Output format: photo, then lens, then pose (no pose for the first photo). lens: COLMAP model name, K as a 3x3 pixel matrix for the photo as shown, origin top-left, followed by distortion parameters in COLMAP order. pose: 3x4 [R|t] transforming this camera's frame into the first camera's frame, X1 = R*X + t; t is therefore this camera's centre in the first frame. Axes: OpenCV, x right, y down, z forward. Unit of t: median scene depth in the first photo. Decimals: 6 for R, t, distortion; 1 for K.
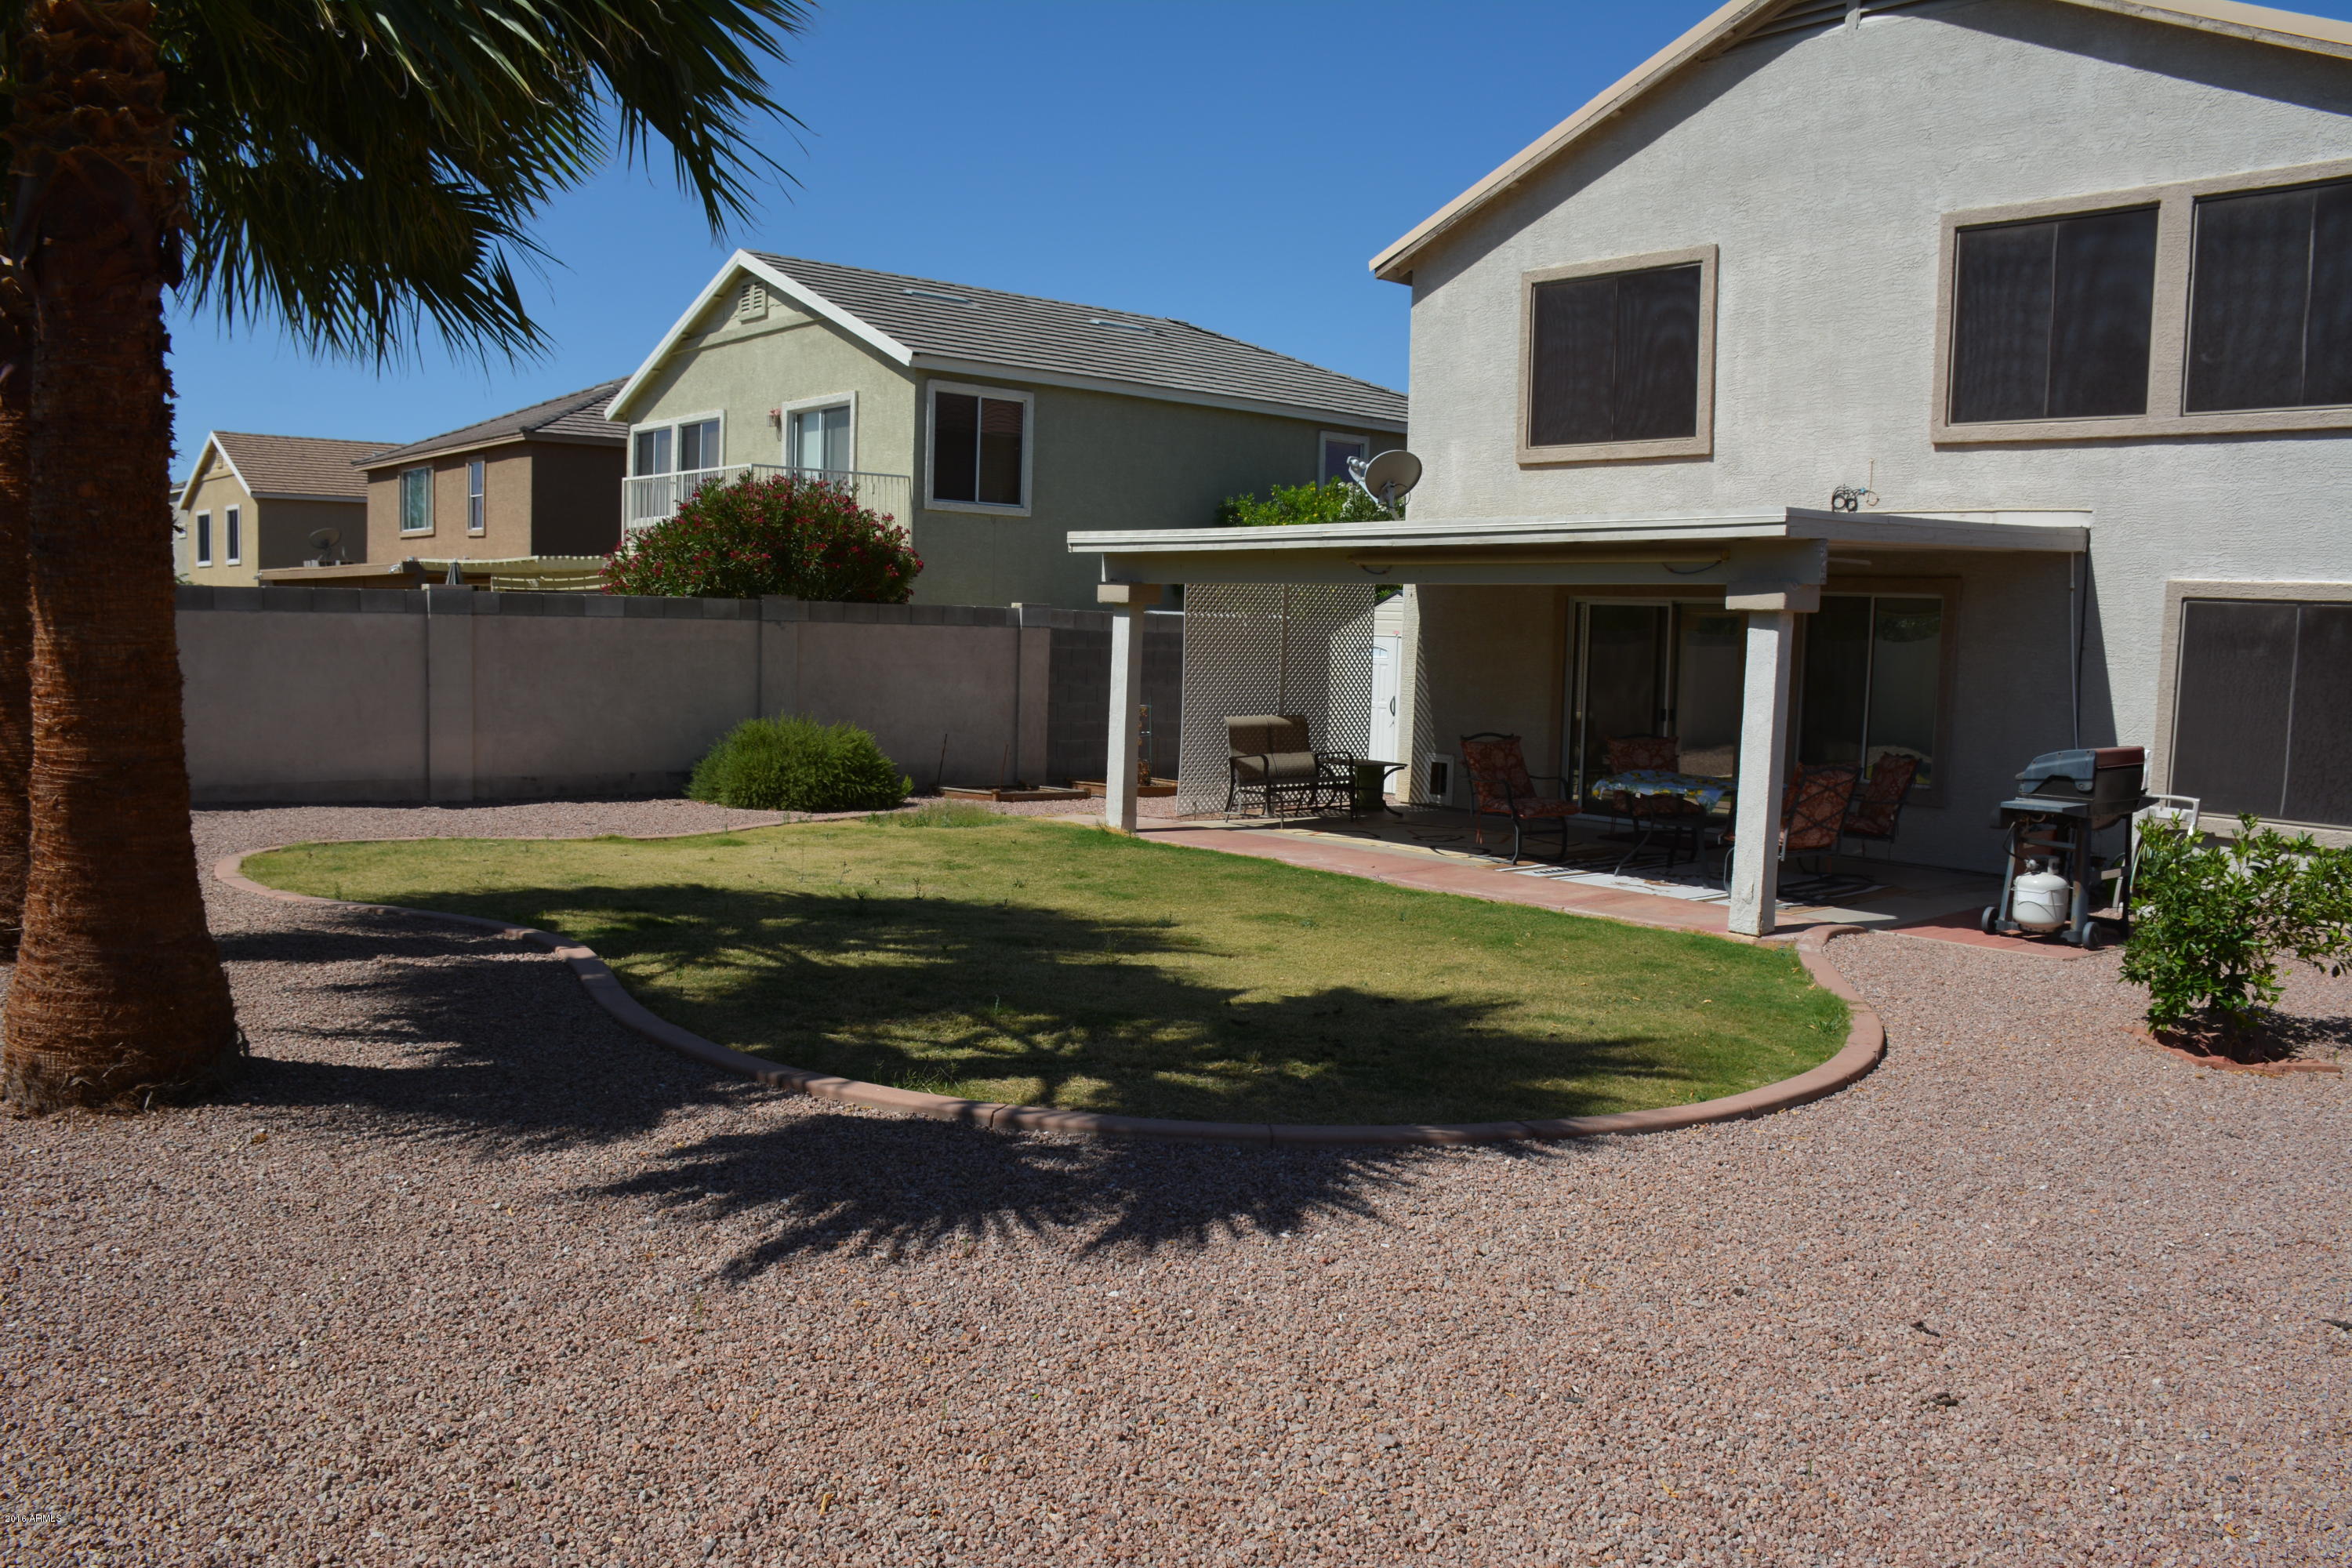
lens RADIAL K [[1826.3, 0, 1175.9], [0, 1826.3, 813.3], [0, 0, 1]] dist [-0.155185, 0.102128]
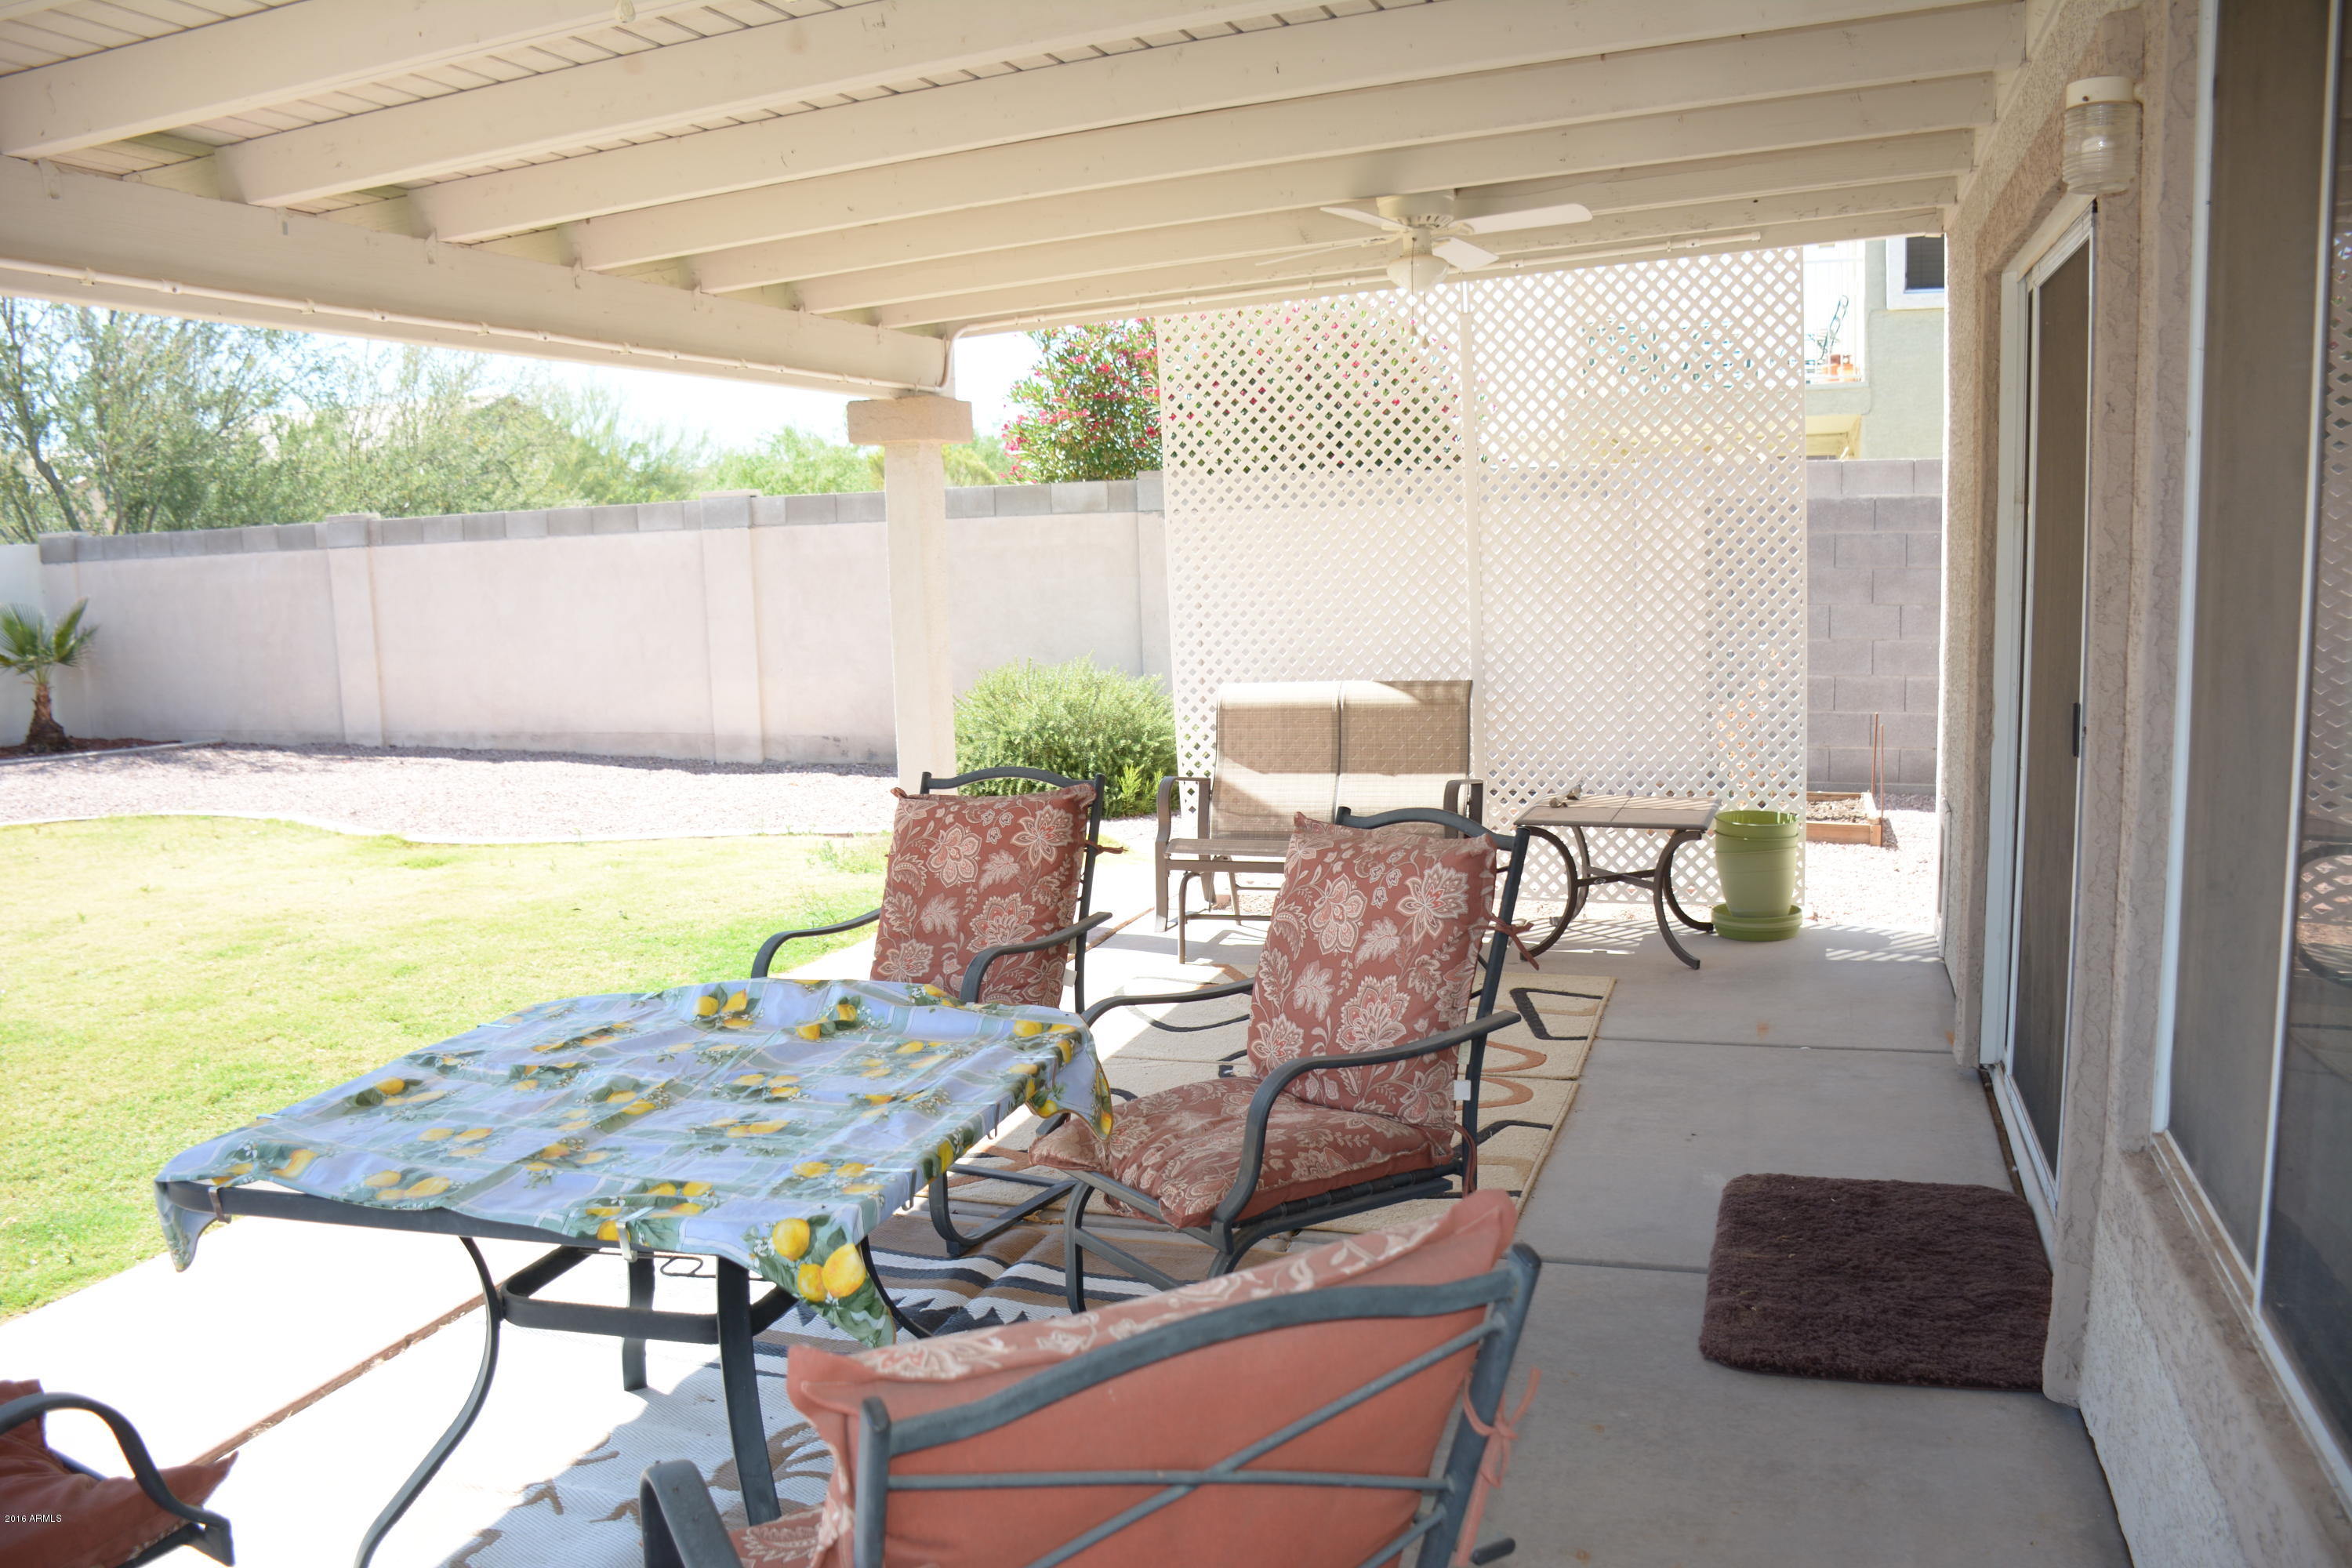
lens RADIAL K [[1826.3, 0, 1178.5], [0, 1826.3, 788.8], [0, 0, 1]] dist [-0.155185, 0.102128]
pose [[0.506985, 0.074036, -0.858770, 0.487634], [-0.046401, 0.997204, 0.058577, -0.065328], [0.860705, 0.010150, 0.509002, 0.957788]]
